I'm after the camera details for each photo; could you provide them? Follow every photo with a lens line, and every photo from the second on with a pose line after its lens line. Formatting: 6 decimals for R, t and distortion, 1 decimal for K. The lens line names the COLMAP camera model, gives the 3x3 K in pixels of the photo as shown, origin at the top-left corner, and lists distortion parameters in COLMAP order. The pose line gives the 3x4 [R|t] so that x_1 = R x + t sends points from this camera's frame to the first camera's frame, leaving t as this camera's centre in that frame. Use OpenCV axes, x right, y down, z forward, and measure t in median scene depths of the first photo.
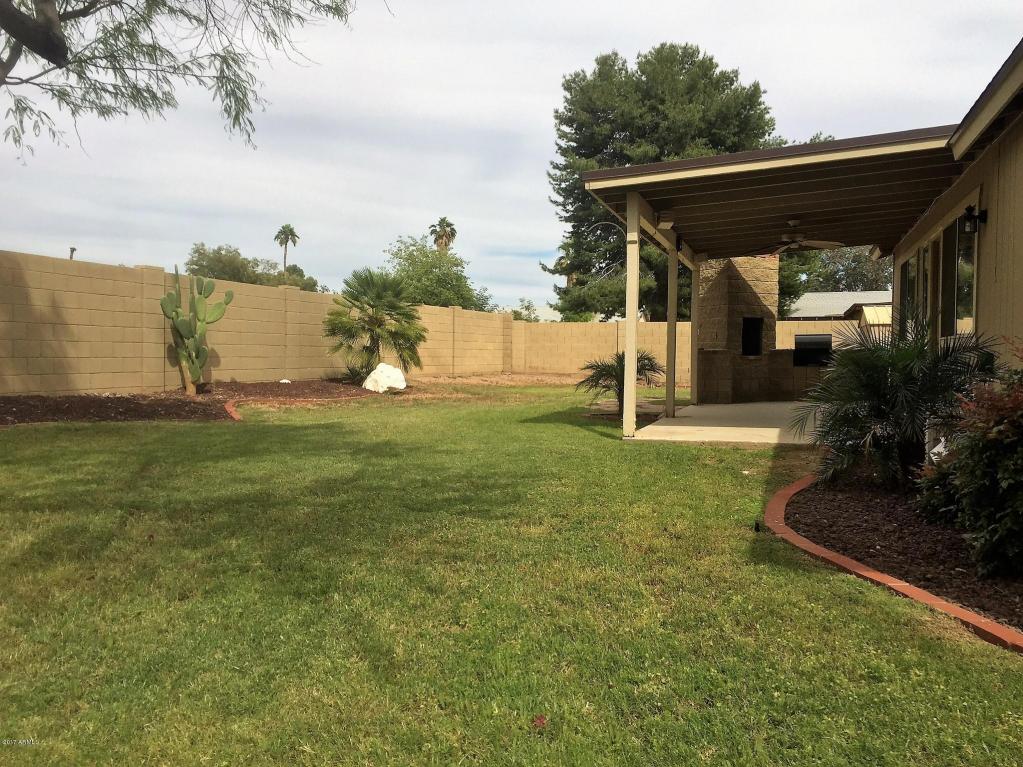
lens RADIAL K [[883.1, 0, 508.8], [0, 883.1, 382.9], [0, 0, 1]] dist [0.077589, -0.093706]
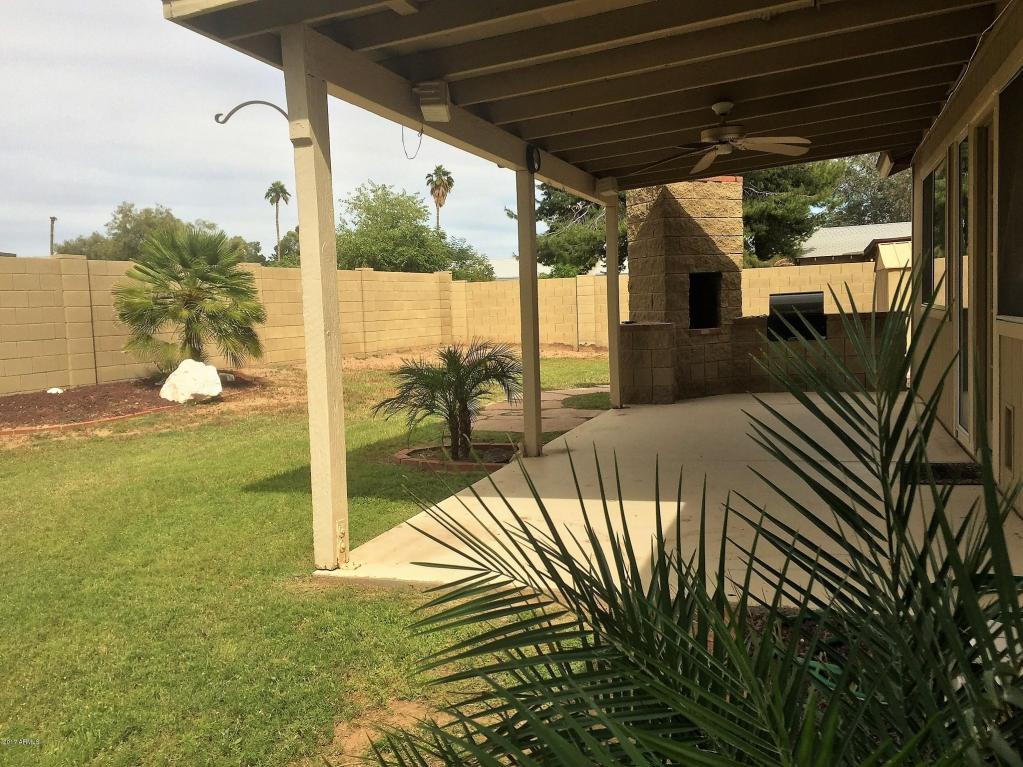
lens RADIAL K [[883.1, 0, 514.6], [0, 883.1, 384.3], [0, 0, 1]] dist [0.077589, -0.093706]
pose [[0.998650, -0.043600, -0.028231, 0.136819], [0.045147, 0.997369, 0.056710, -0.031326], [0.025684, -0.057908, 0.997992, 0.297897]]
